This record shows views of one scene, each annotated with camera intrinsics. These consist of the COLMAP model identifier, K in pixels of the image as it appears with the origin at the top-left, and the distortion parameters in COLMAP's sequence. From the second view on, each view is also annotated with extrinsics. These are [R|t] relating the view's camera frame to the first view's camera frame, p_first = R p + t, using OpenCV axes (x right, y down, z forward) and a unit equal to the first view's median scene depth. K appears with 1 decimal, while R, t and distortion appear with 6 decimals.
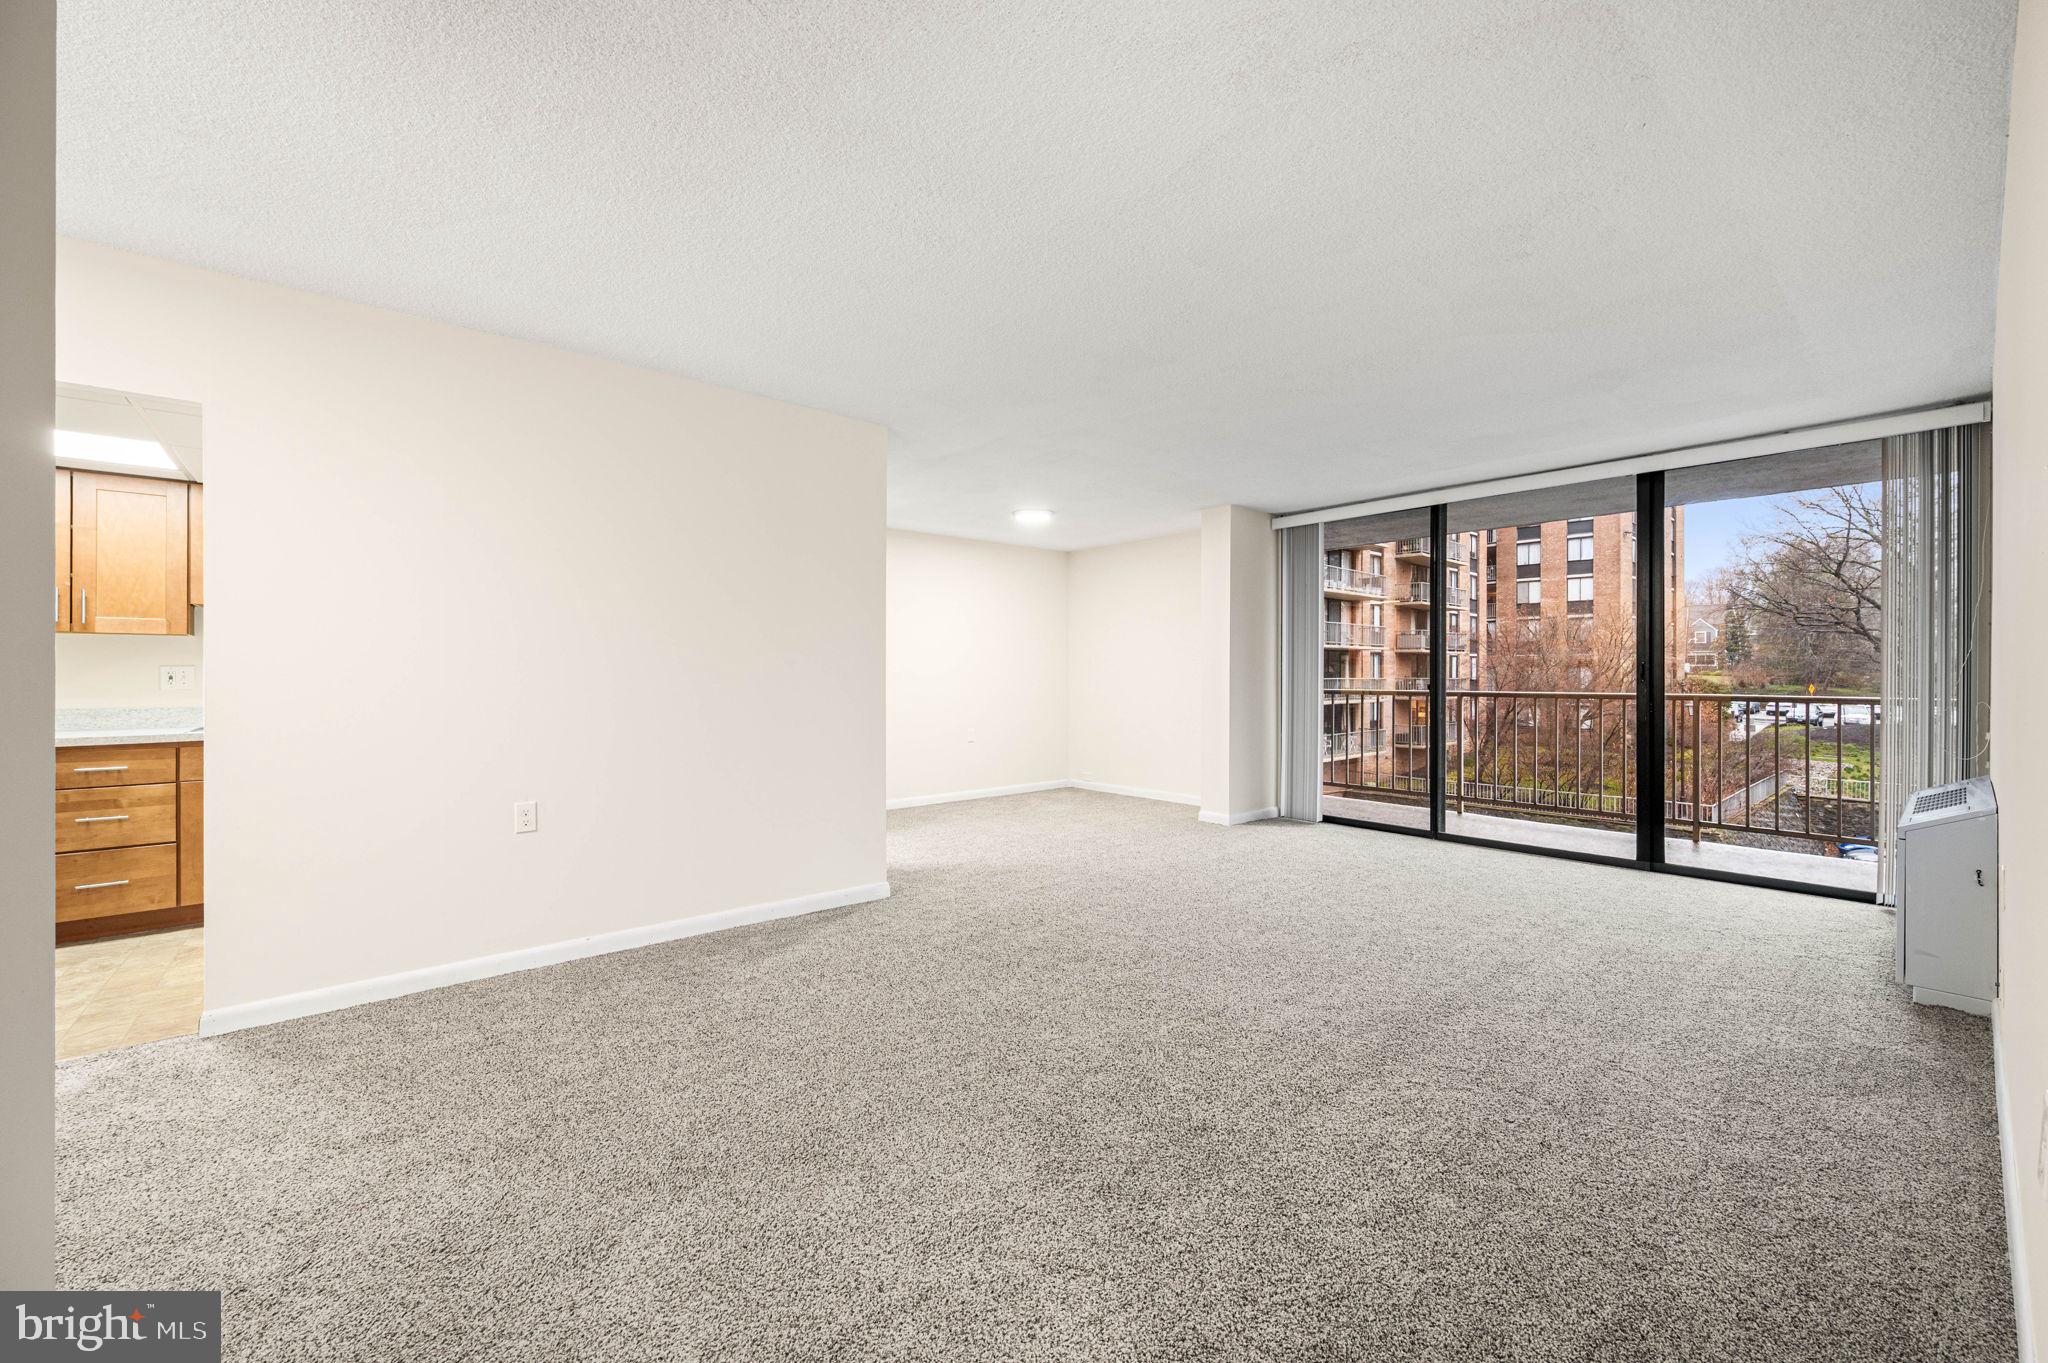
lens RADIAL K [[800.3, 0, 1035.4], [0, 800.3, 676.6], [0, 0, 1]] dist [-0.003226, -0.000243]
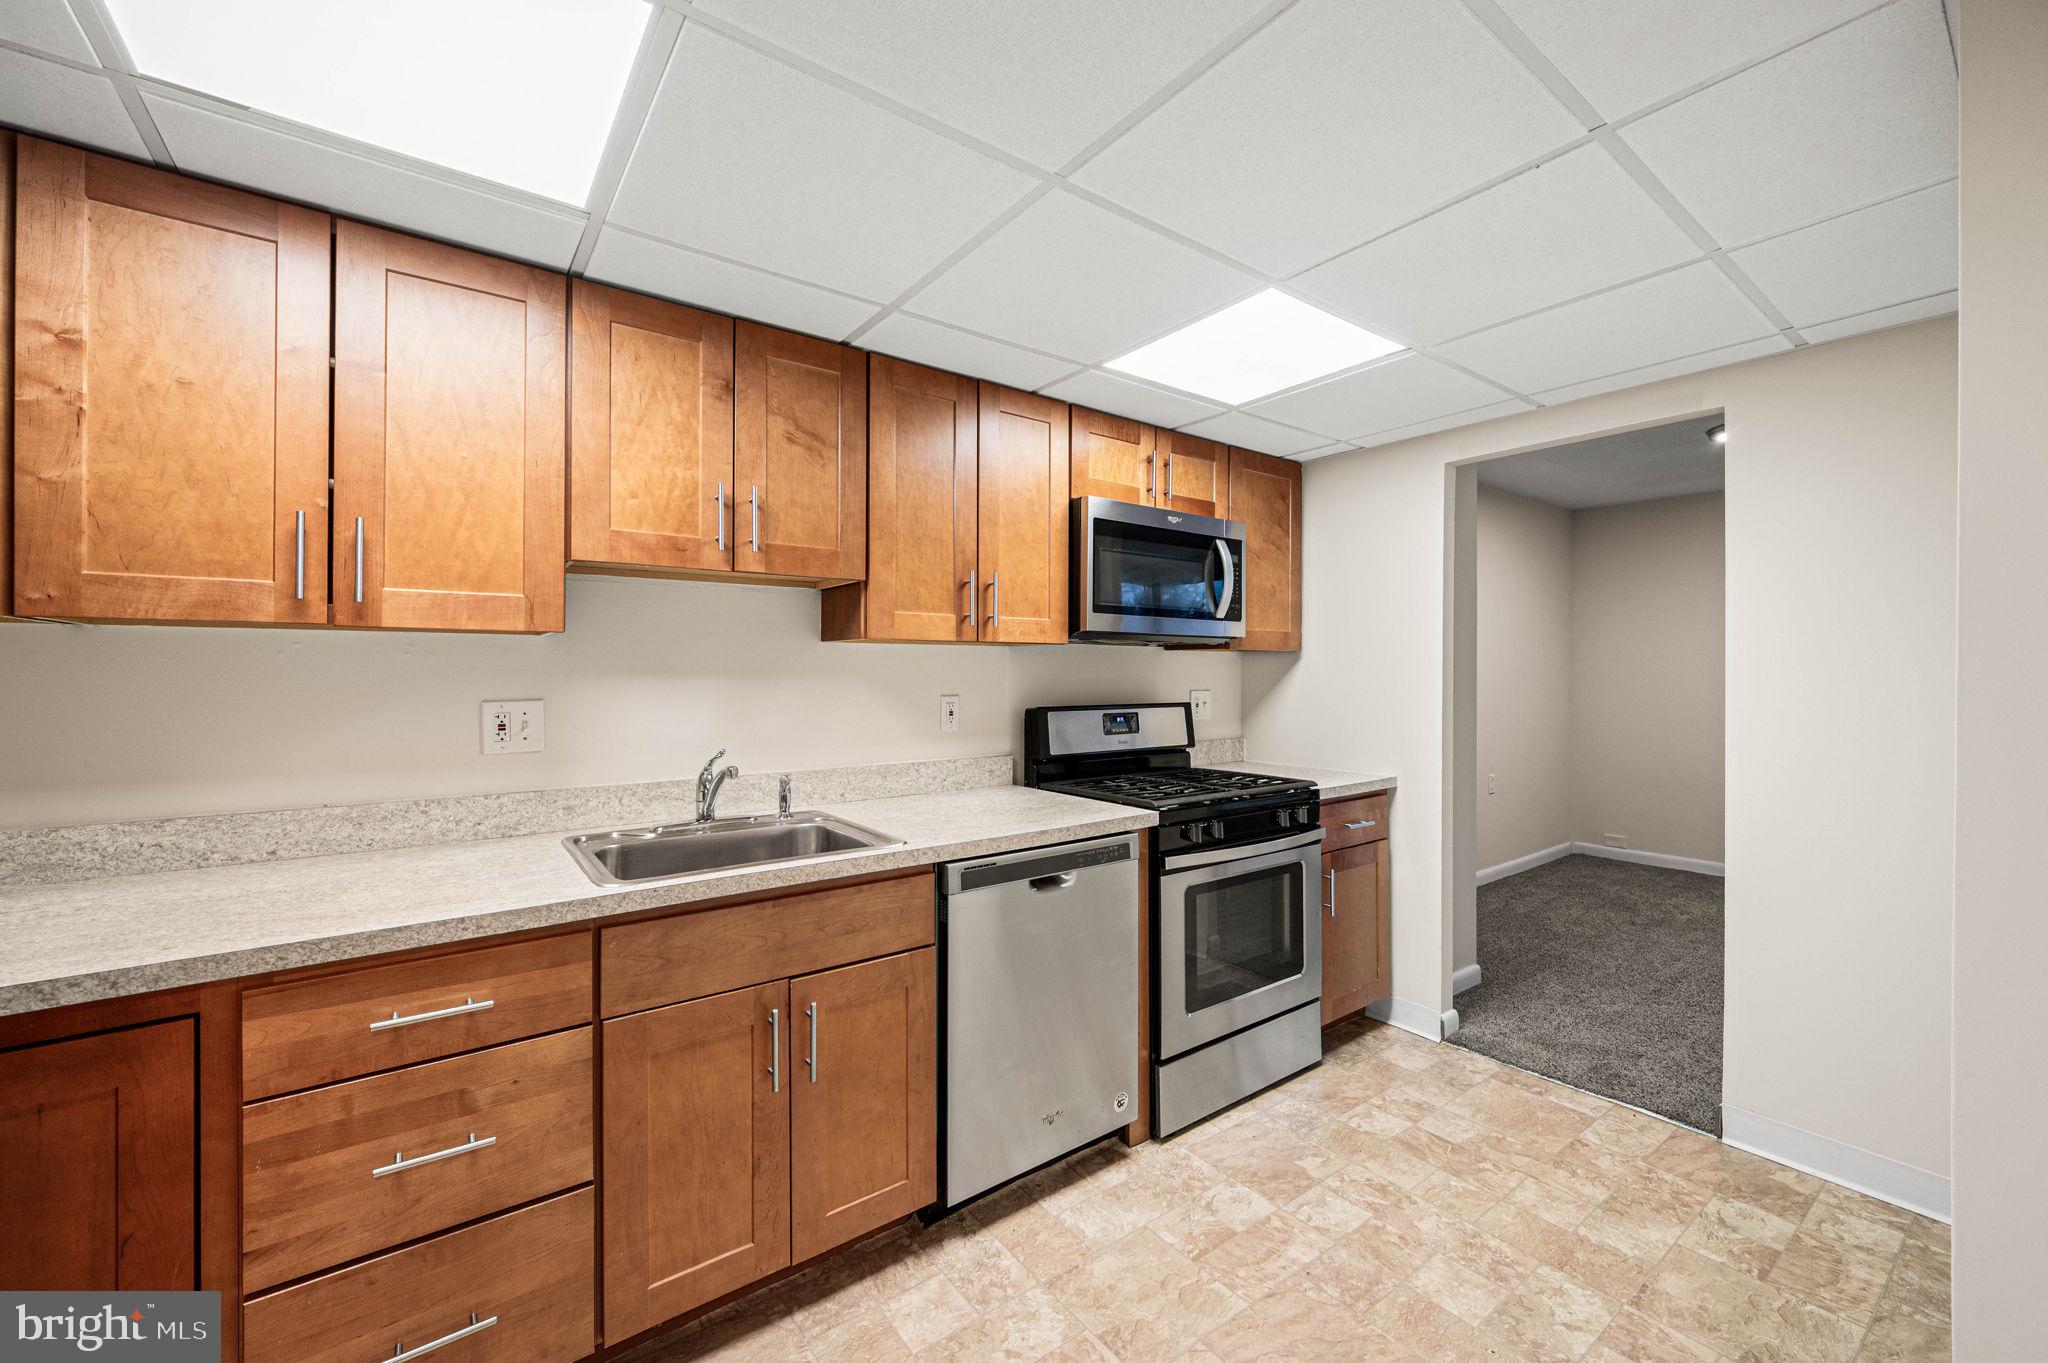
lens RADIAL K [[800.3, 0, 1026.2], [0, 800.3, 676.6], [0, 0, 1]] dist [-0.003226, -0.000243]
pose [[0.996989, 0.001867, -0.077525, -0.840192], [-0.001593, 0.999992, 0.003599, -0.033219], [0.077531, -0.003464, 0.996984, 0.635602]]
